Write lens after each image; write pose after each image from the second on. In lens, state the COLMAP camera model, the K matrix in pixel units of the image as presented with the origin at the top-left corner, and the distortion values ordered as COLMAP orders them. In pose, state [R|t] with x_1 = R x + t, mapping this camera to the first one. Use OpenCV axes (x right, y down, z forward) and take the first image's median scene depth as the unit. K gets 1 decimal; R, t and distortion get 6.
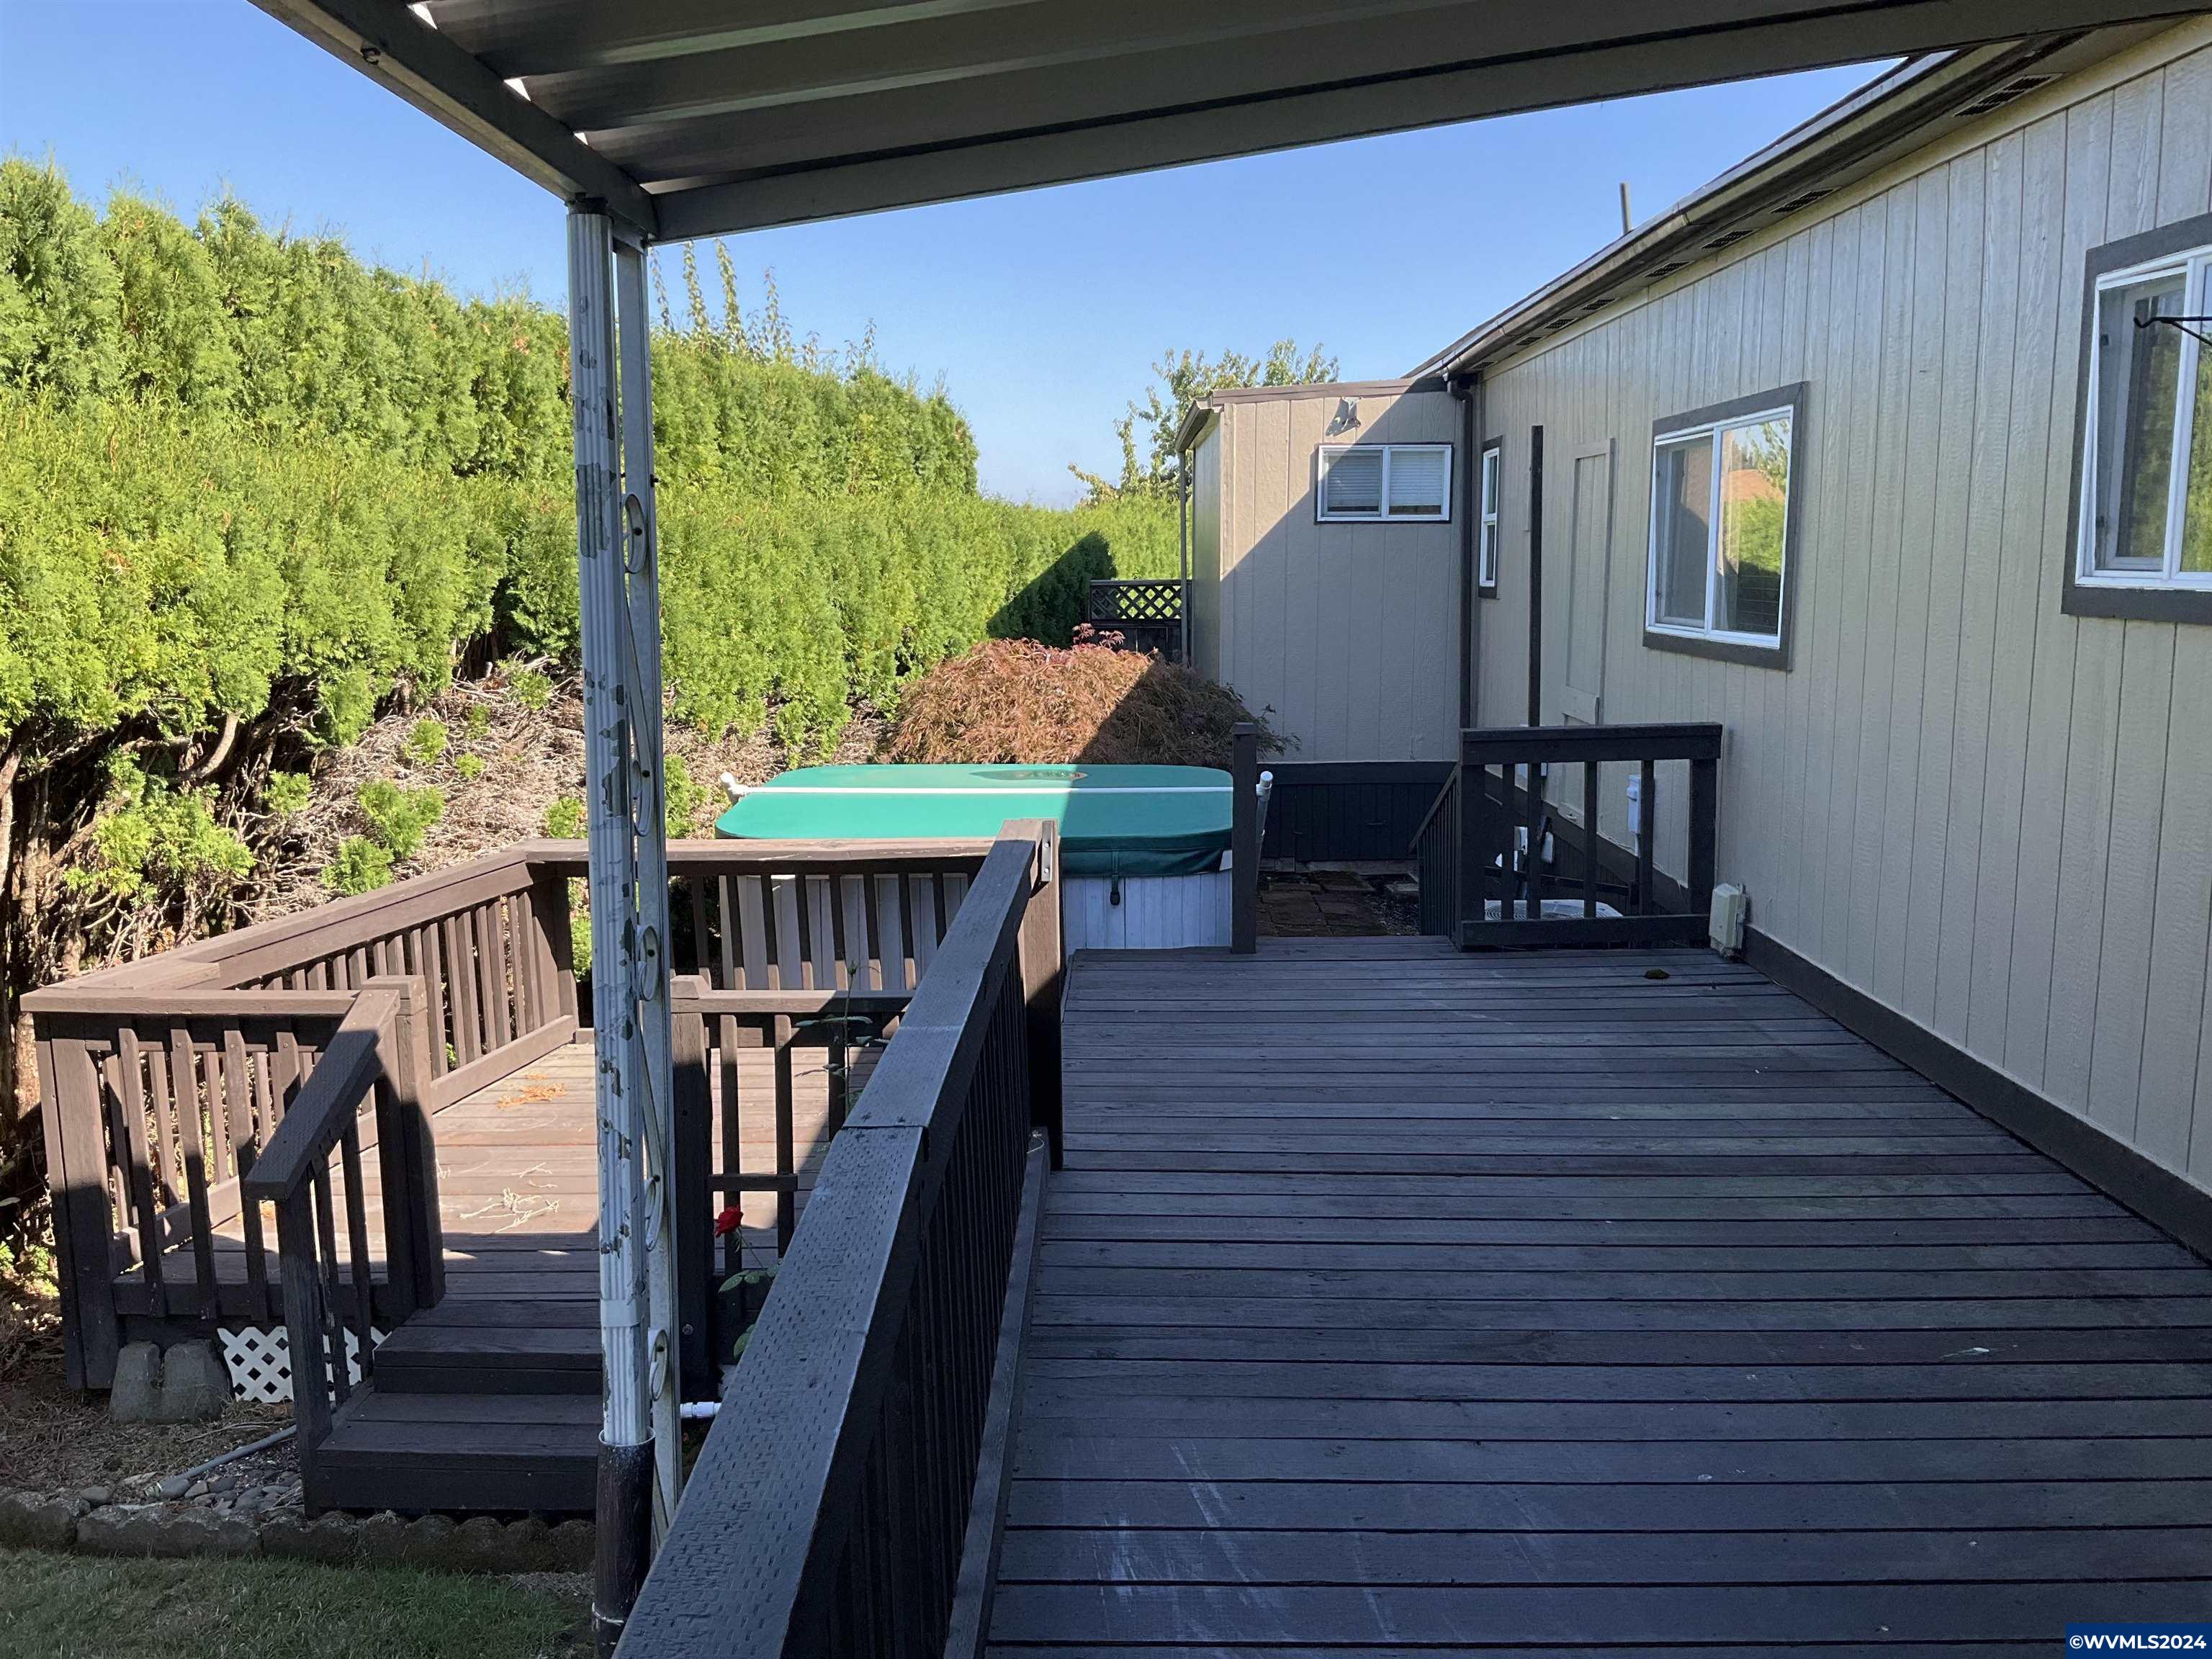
lens RADIAL K [[1831.7, 0, 1106.0], [0, 1831.7, 829.5], [0, 0, 1]] dist [0.118484, -0.255655]
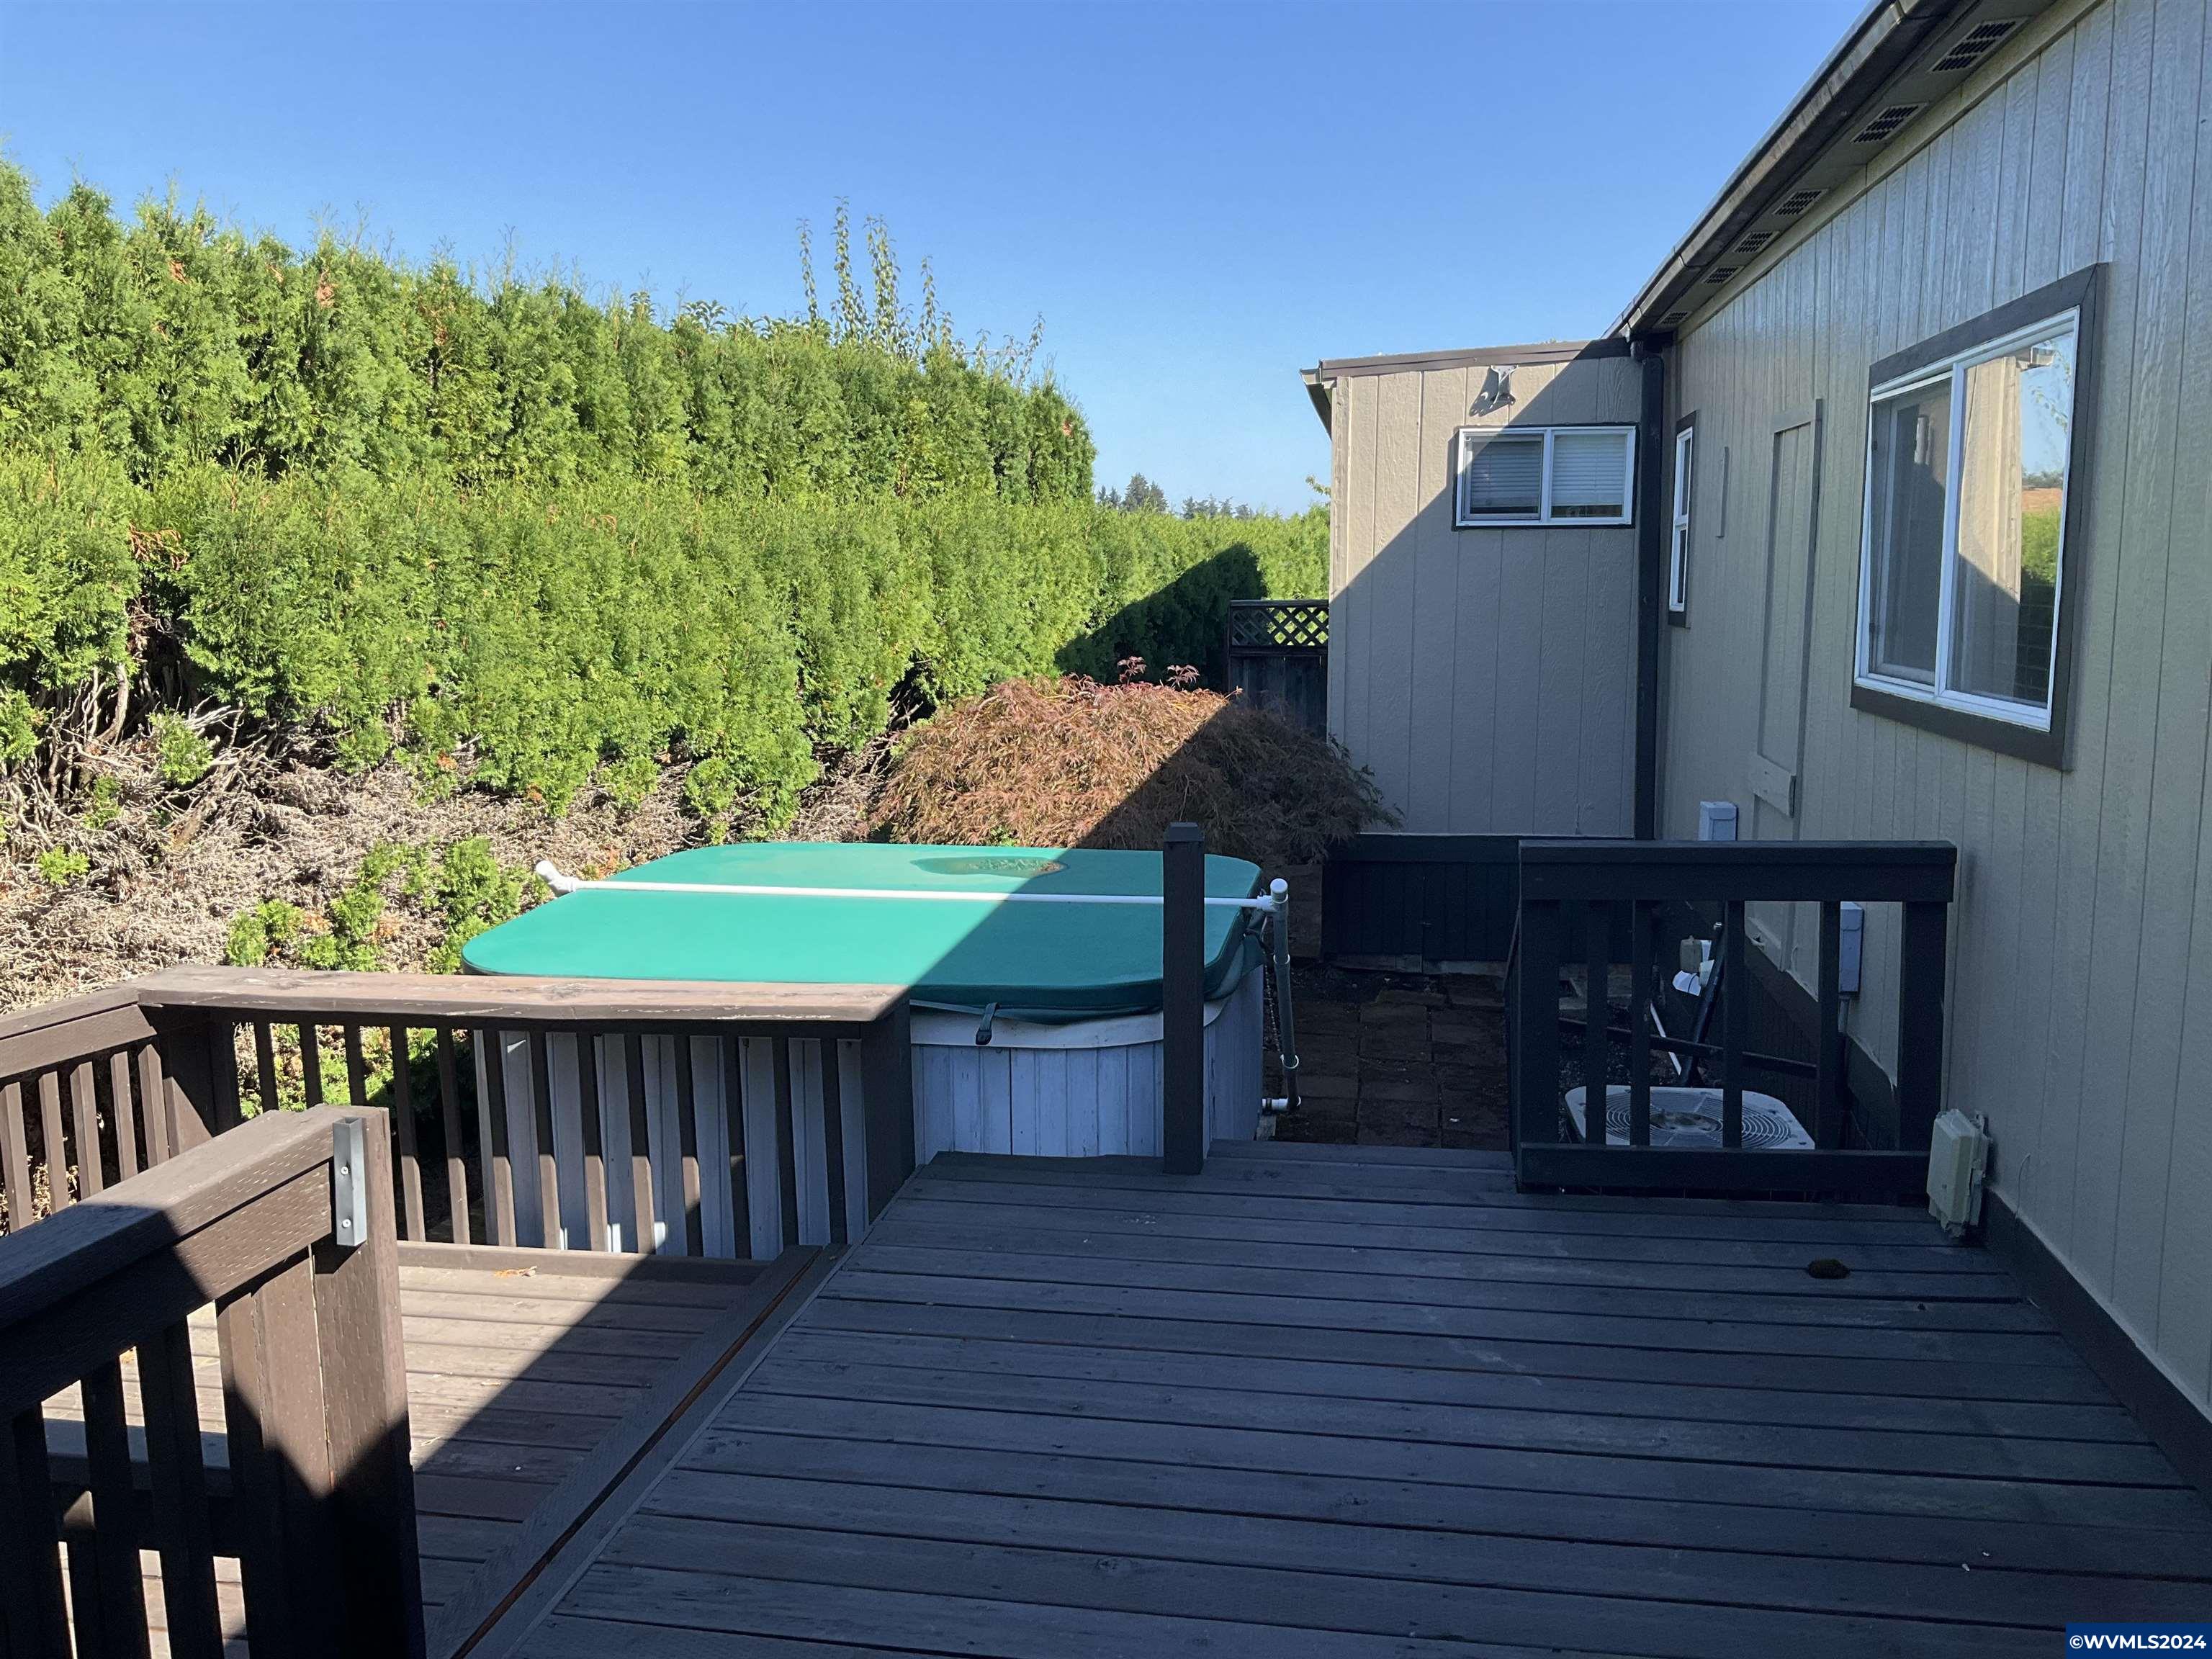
lens RADIAL K [[1820.5, 0, 1102.9], [0, 1820.5, 841.3], [0, 0, 1]] dist [0.099164, -0.228467]
pose [[0.988464, 0.023105, -0.149685, 0.101518], [-0.023484, 0.999724, -0.000764, -0.035590], [0.149626, 0.004271, 0.988733, 0.250589]]
